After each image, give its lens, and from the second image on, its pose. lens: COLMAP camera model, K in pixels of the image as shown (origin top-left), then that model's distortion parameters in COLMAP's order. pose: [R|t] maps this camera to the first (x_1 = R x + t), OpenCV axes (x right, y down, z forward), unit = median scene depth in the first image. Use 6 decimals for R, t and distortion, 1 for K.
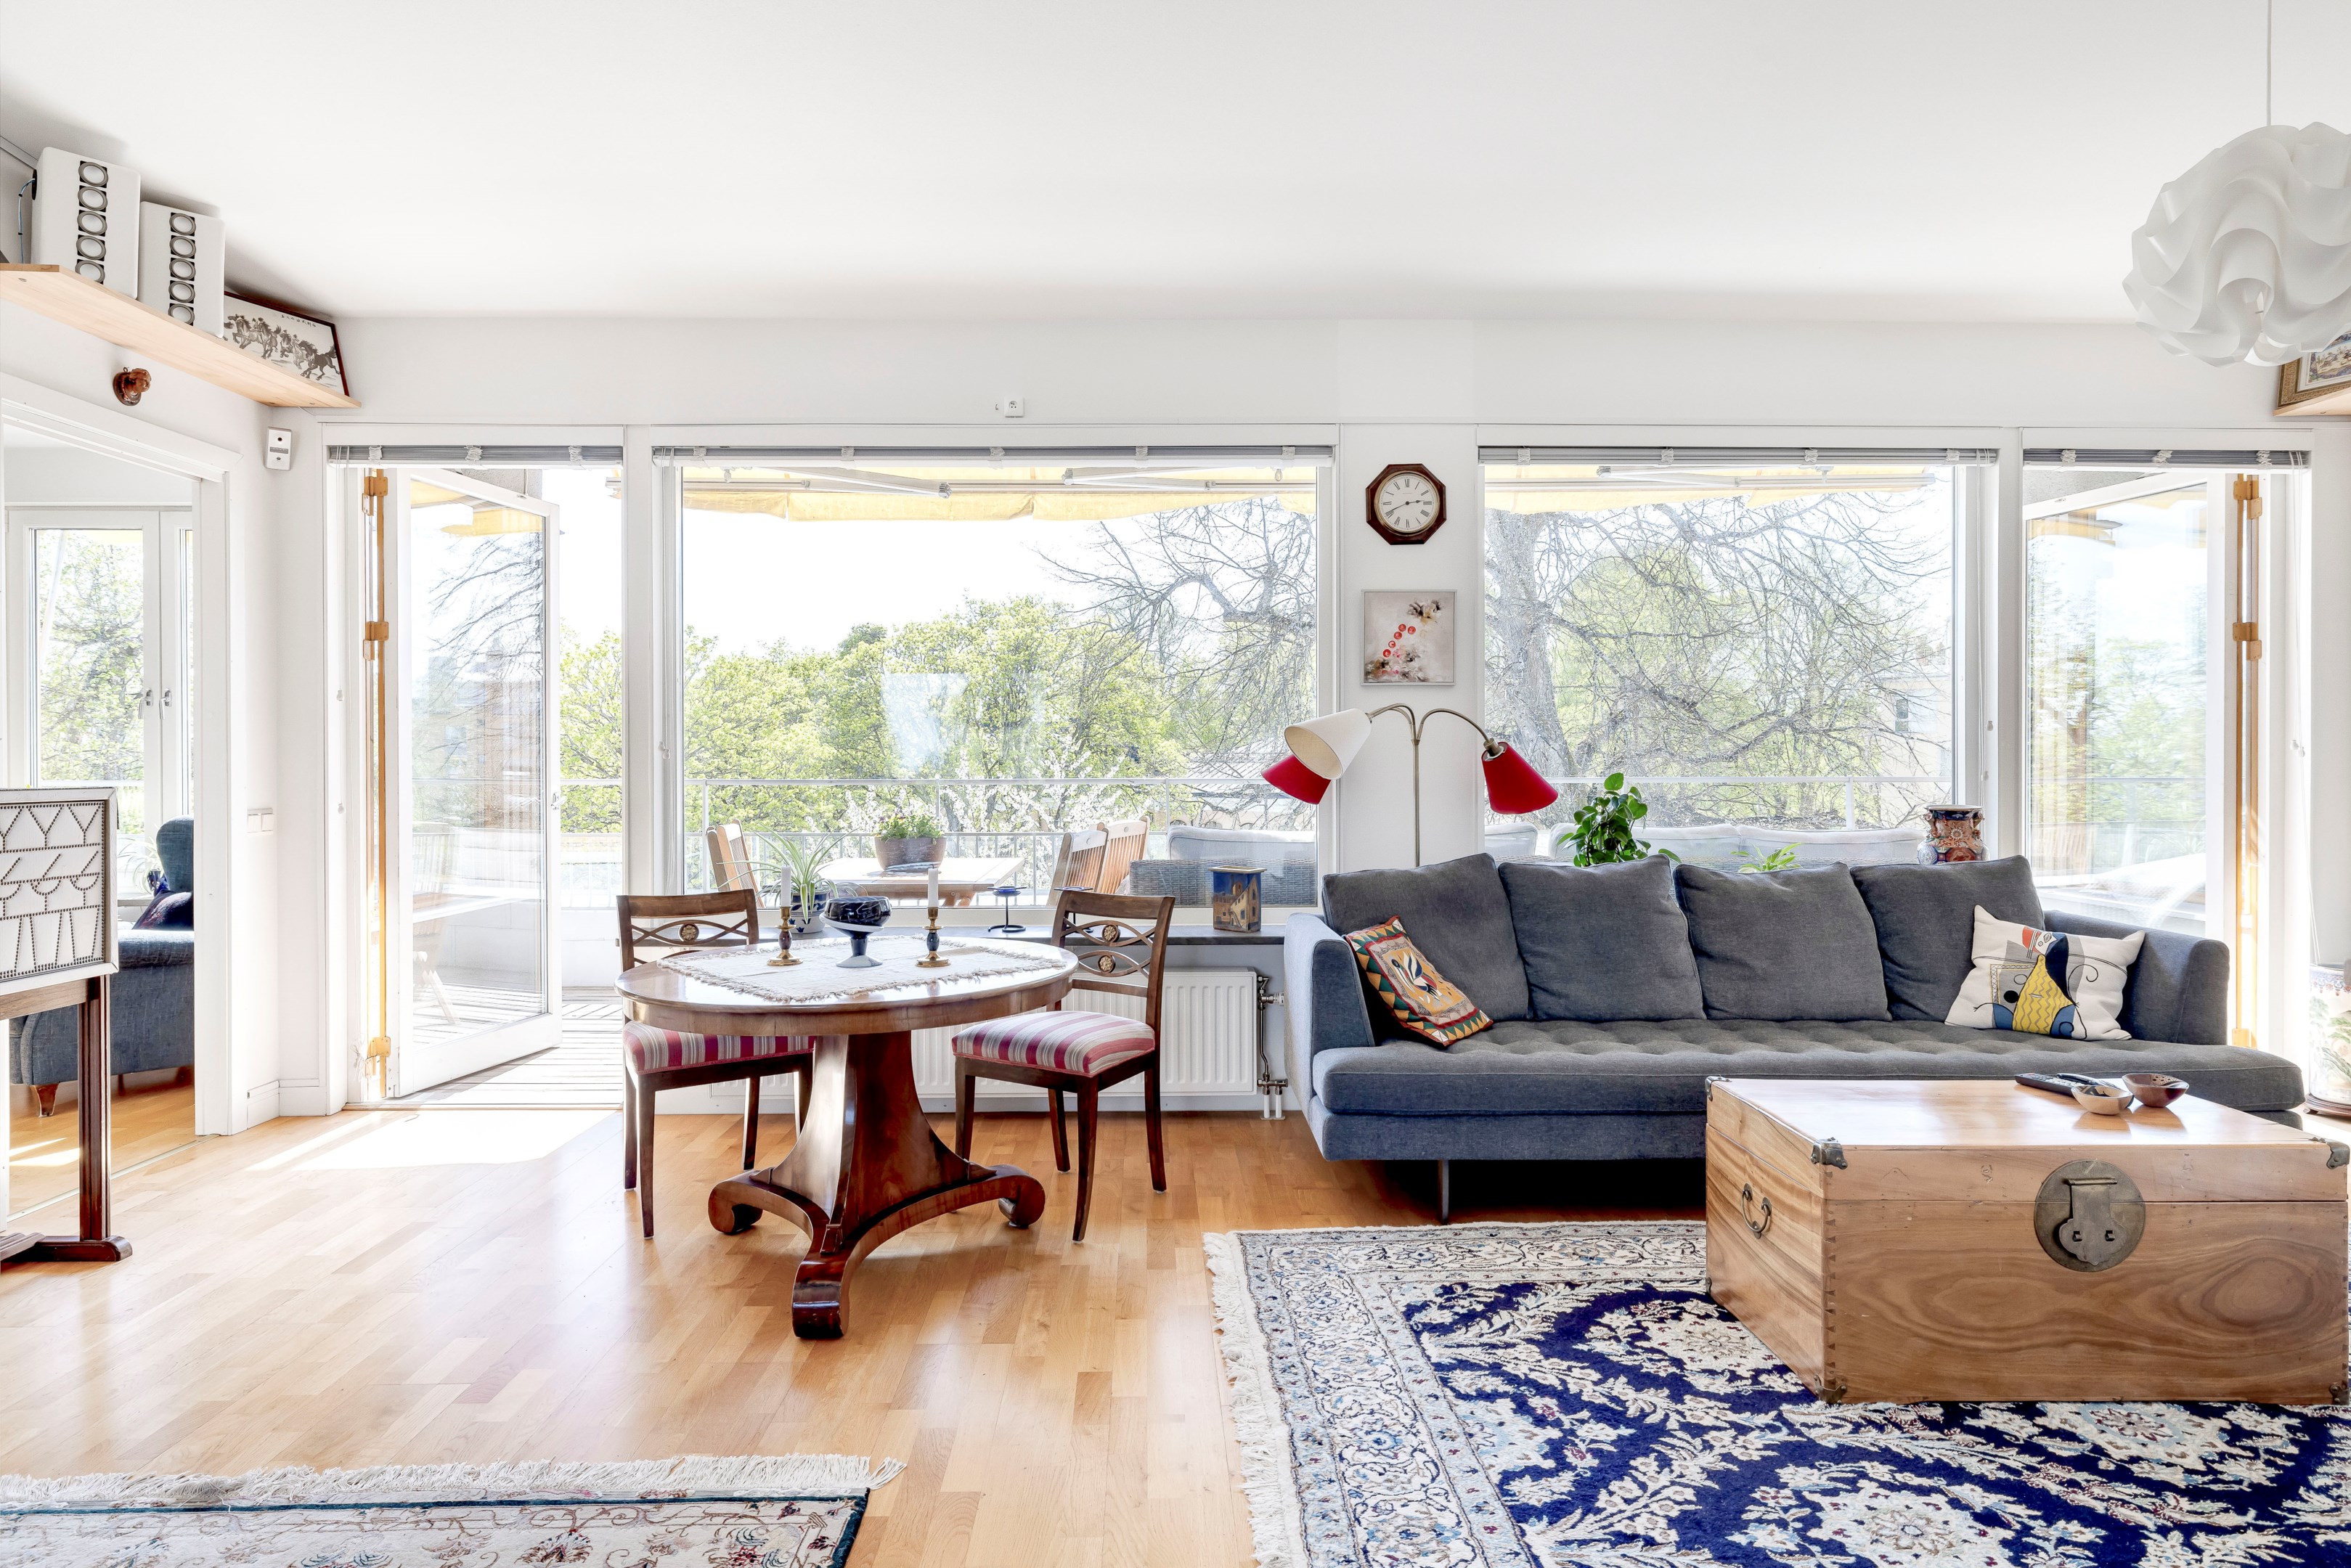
lens RADIAL K [[1327.4, 0, 1175.5], [0, 1327.4, 784.0], [0, 0, 1]] dist [0.002726, 0.000796]
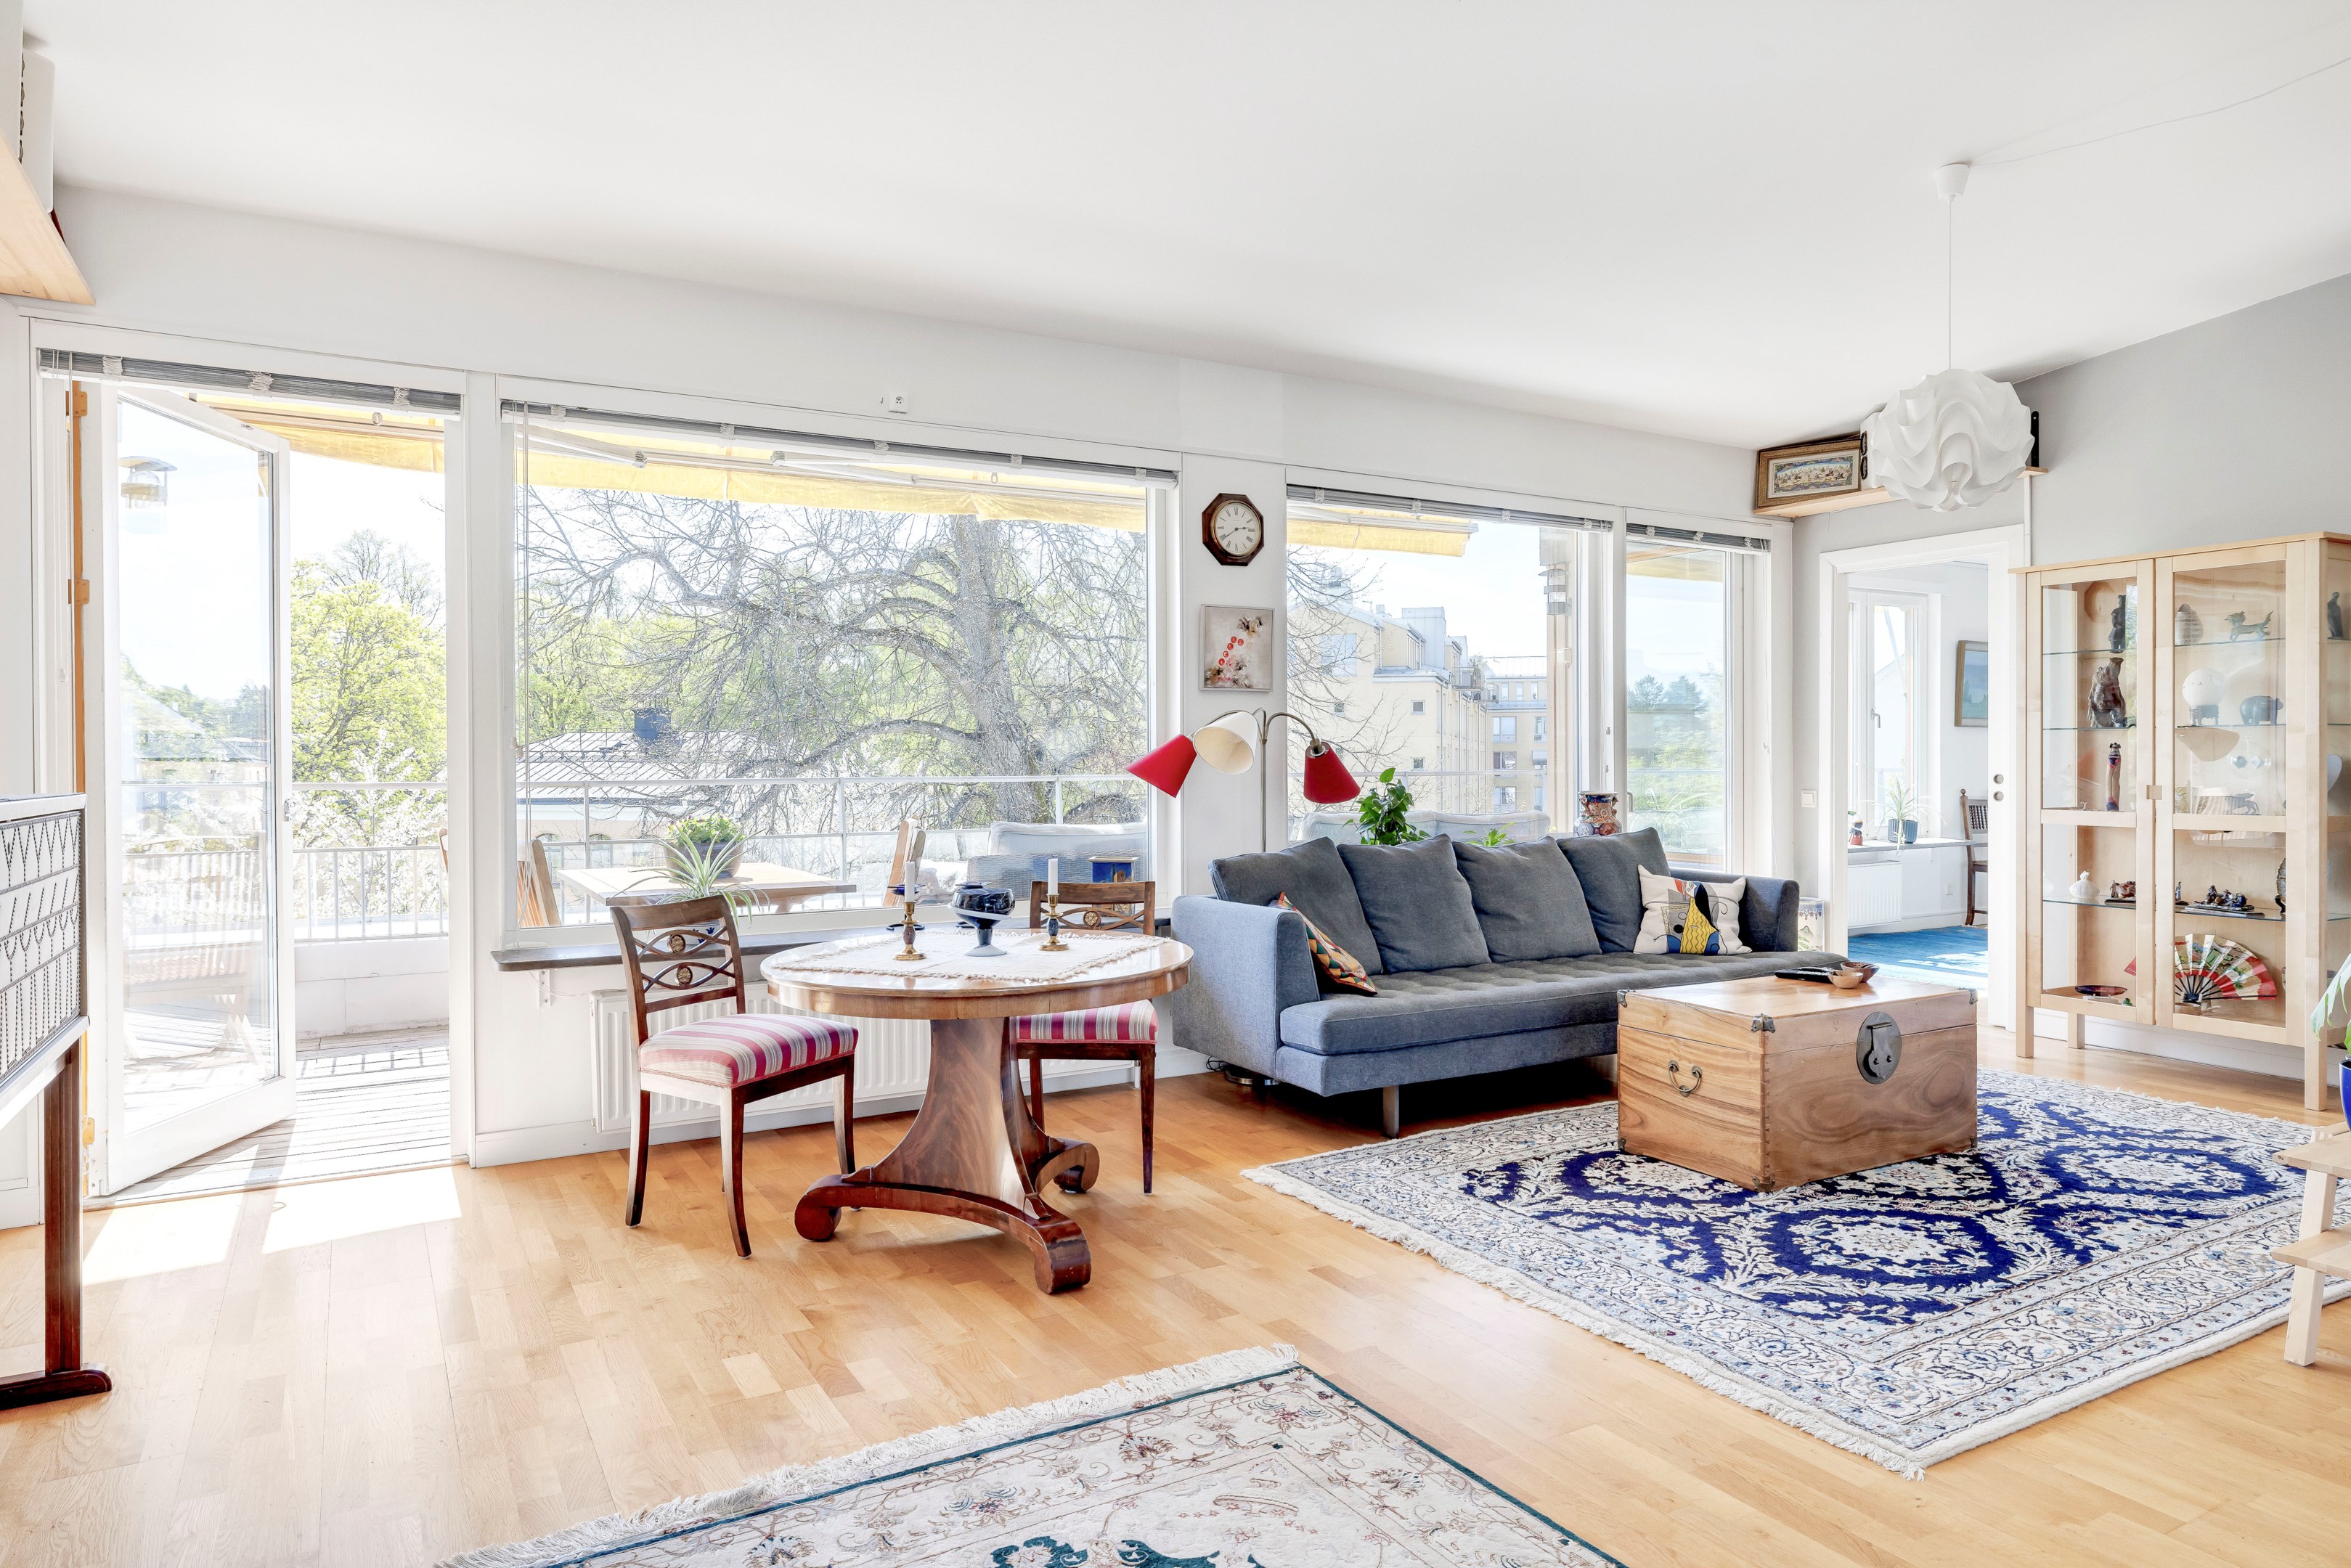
lens RADIAL K [[1446.3, 0, 1175.5], [0, 1446.3, 784.0], [0, 0, 1]] dist [0.002565, 0.001780]
pose [[0.873468, -0.010322, 0.486773, -0.685679], [0.011197, 0.999937, 0.001112, 0.003792], [-0.486753, 0.004479, 0.873528, -0.065911]]
